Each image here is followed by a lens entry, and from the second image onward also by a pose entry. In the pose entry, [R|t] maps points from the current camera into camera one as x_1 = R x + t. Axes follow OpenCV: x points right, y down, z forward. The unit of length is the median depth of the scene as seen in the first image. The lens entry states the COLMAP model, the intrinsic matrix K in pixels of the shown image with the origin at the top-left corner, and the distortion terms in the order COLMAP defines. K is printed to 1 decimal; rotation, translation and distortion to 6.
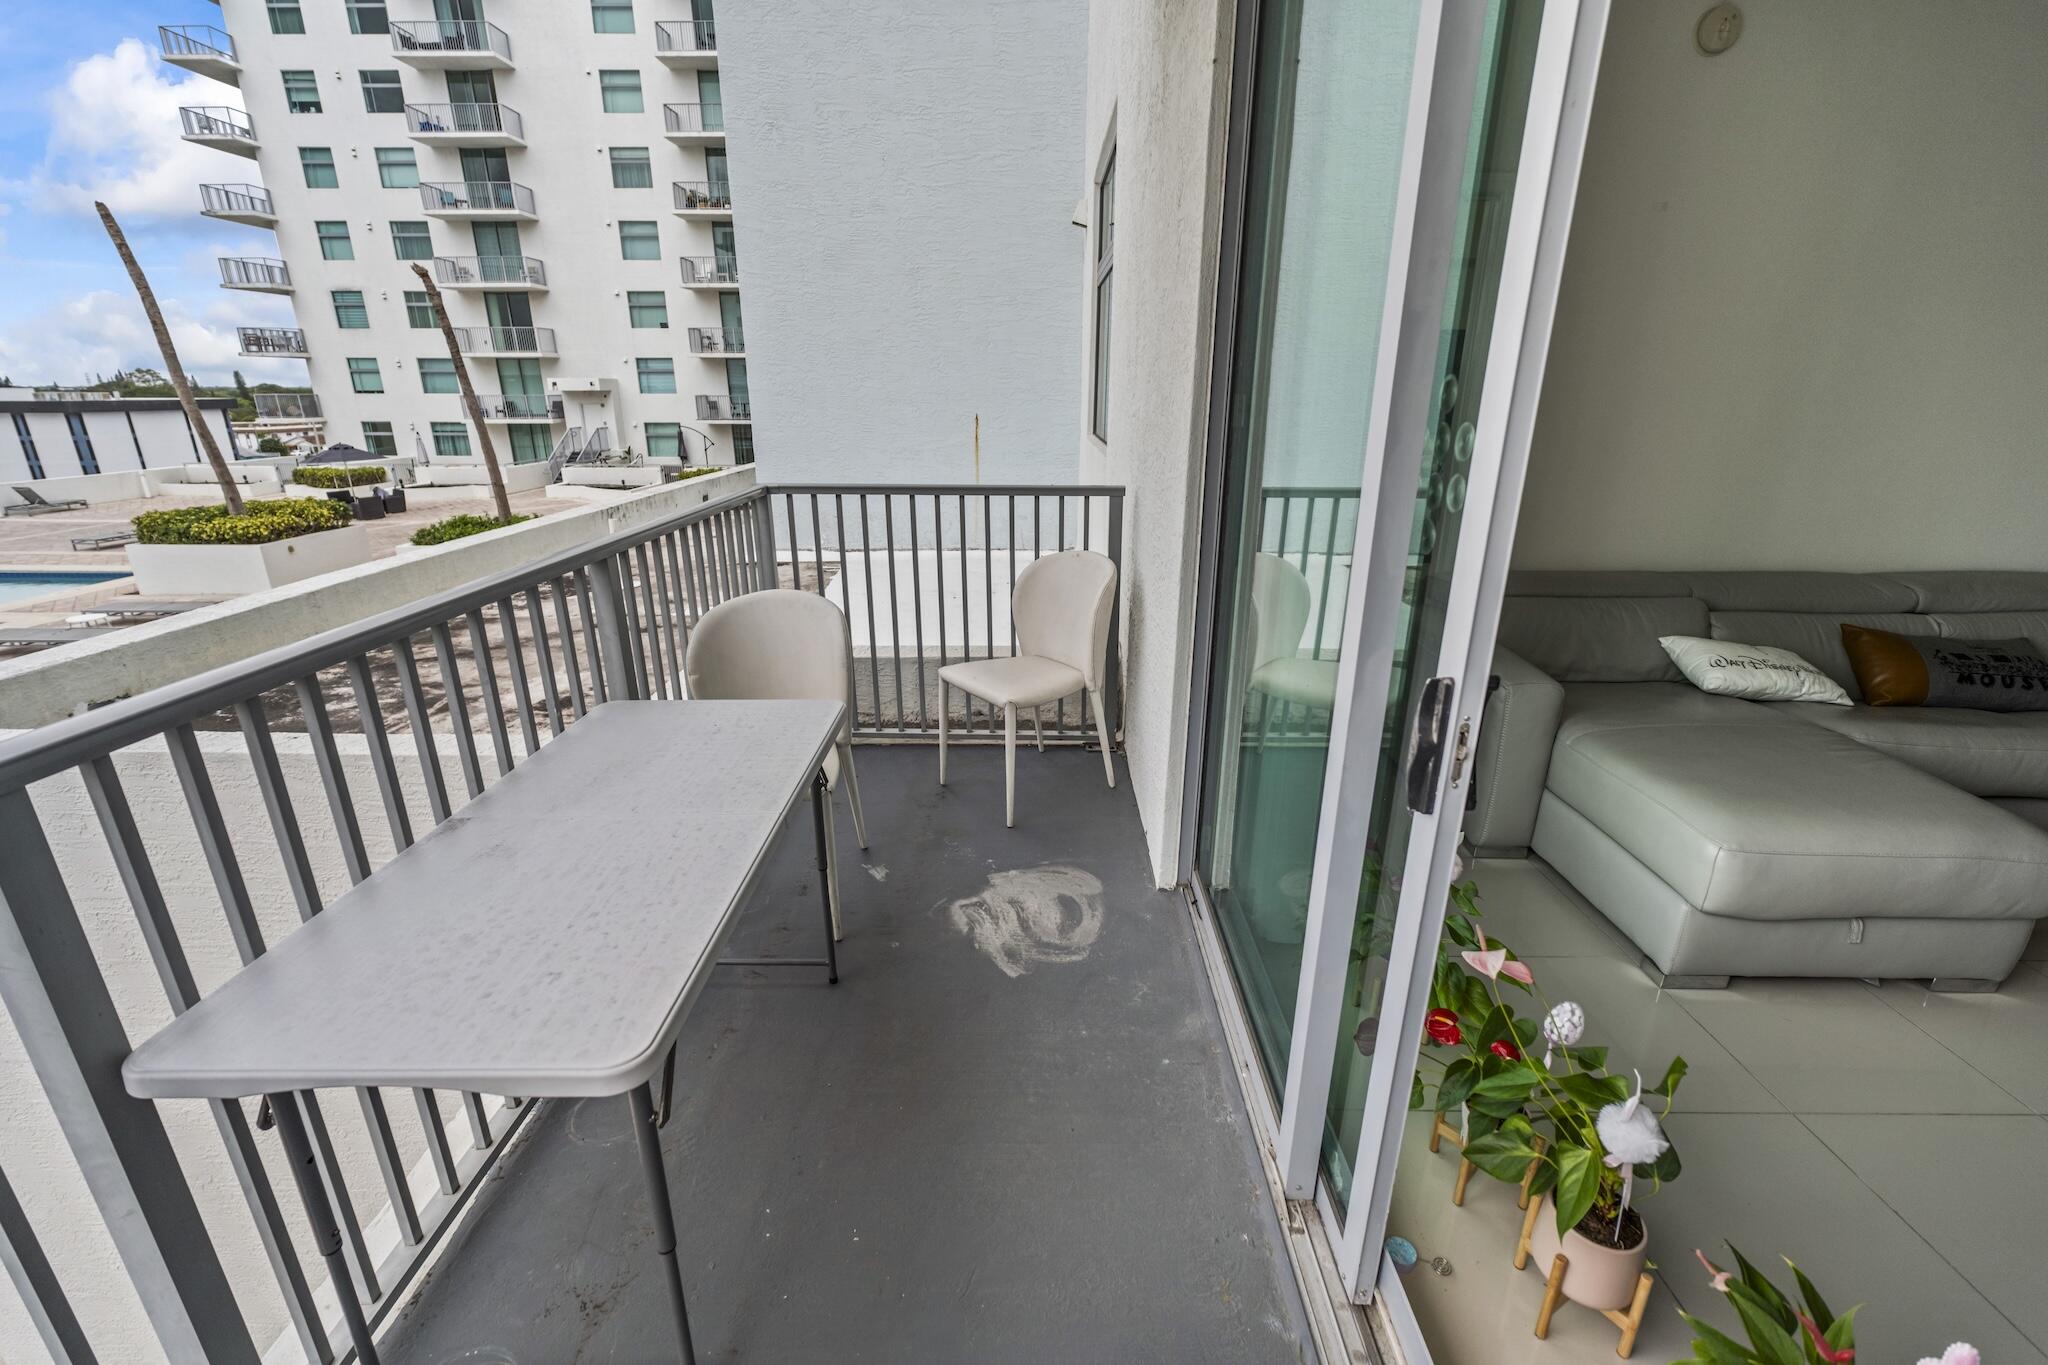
lens RADIAL K [[863.6, 0, 1024.0], [0, 863.6, 682.5], [0, 0, 1]] dist [-0.001752, -0.000466]
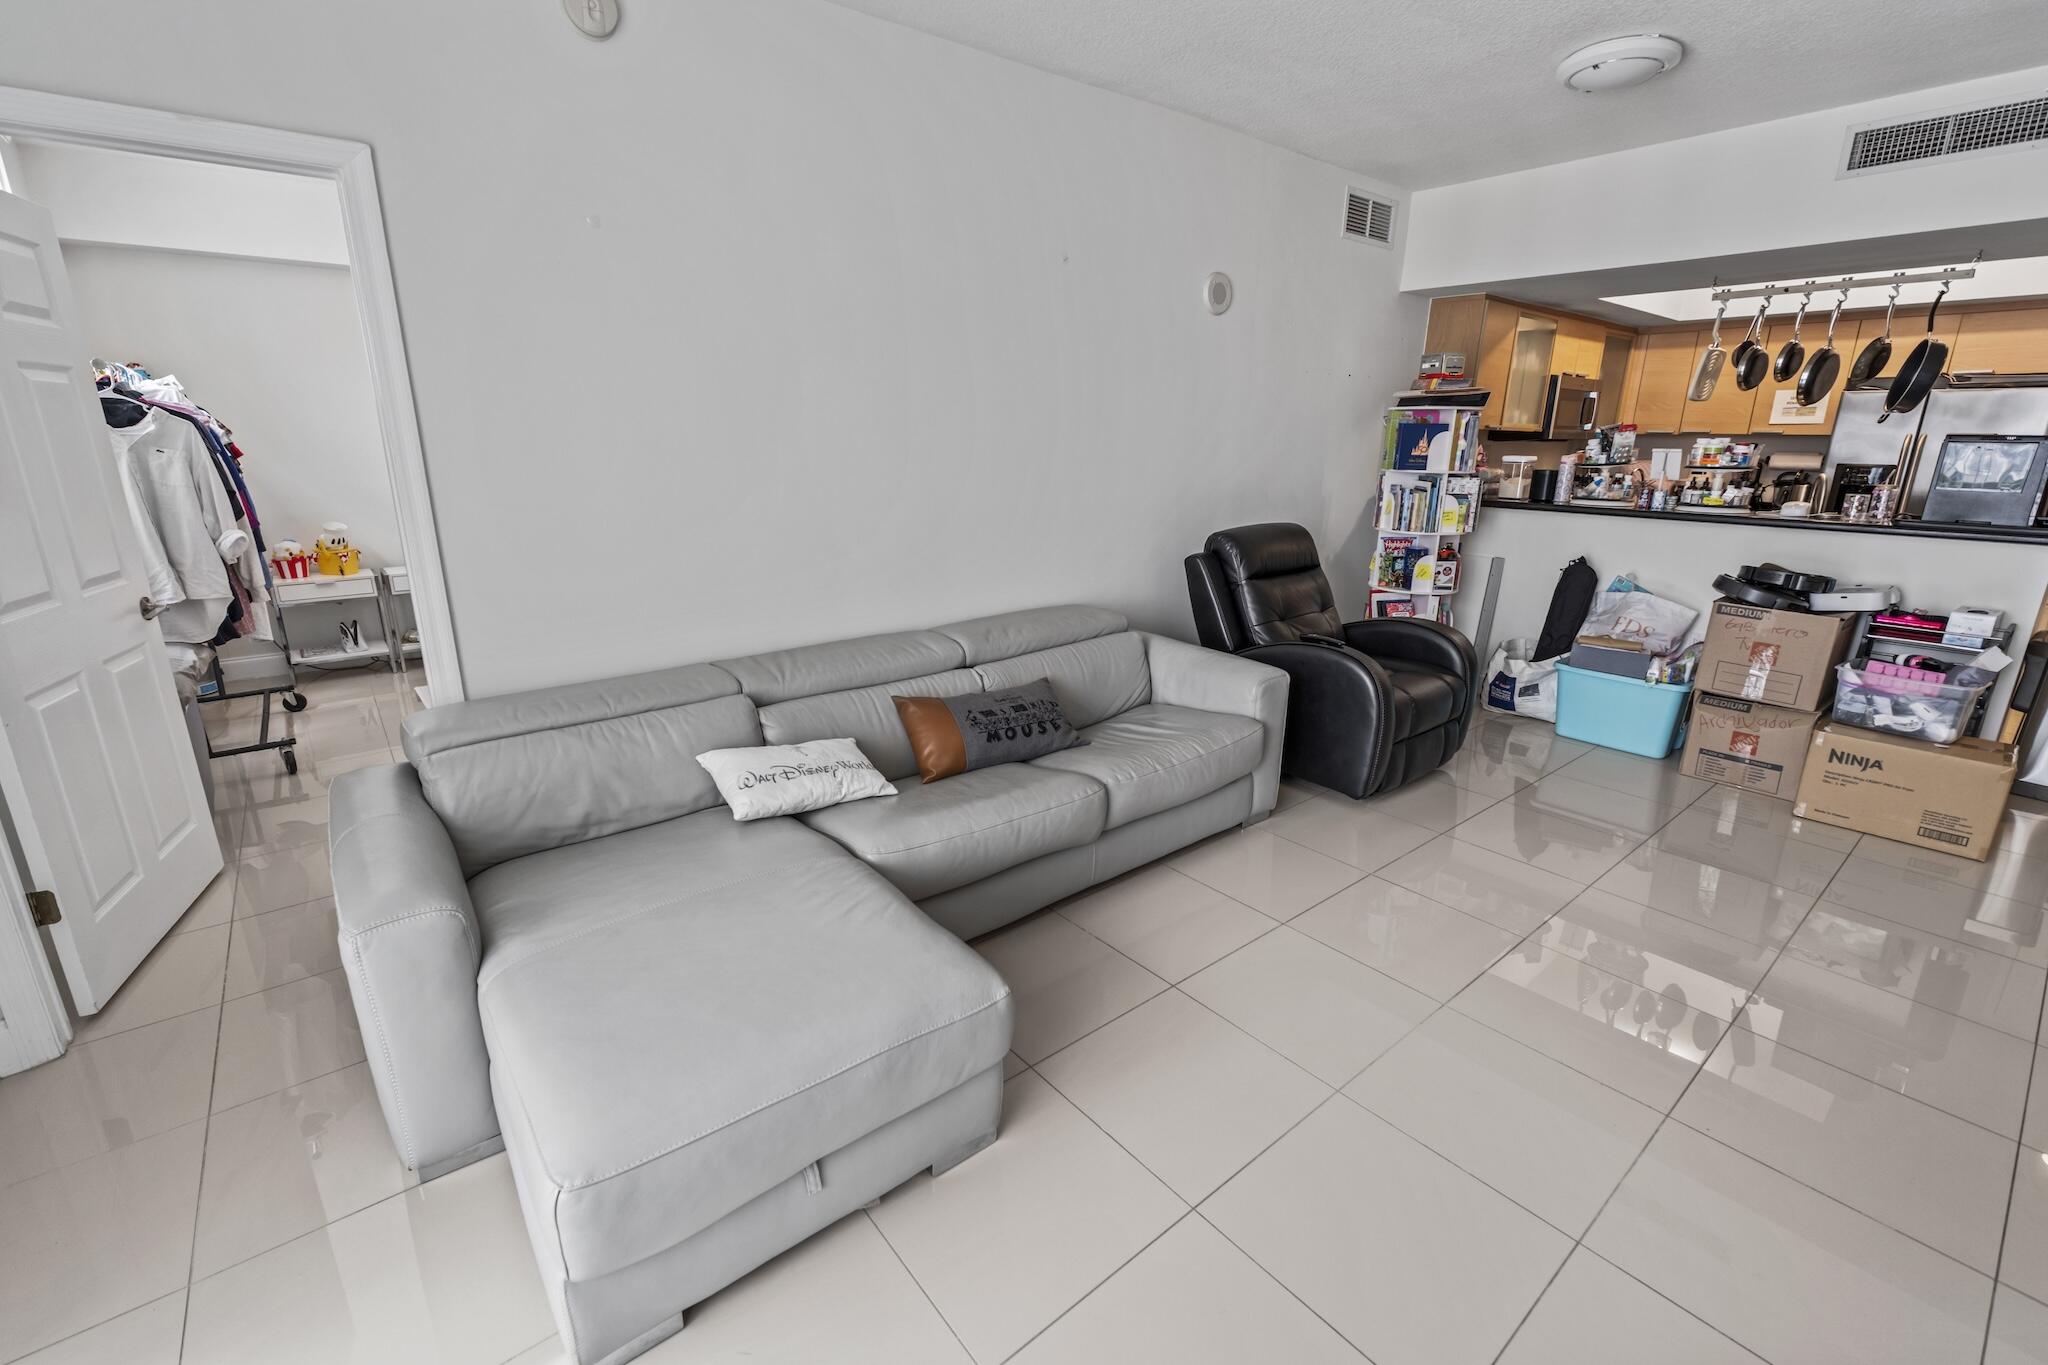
lens RADIAL K [[863.6, 0, 1024.0], [0, 863.6, 682.5], [0, 0, 1]] dist [-0.001752, -0.000466]
pose [[0.774336, -0.174893, 0.608125, 0.523515], [0.200847, 0.979280, 0.025893, -0.082538], [-0.600053, 0.102090, 0.793419, 0.185520]]
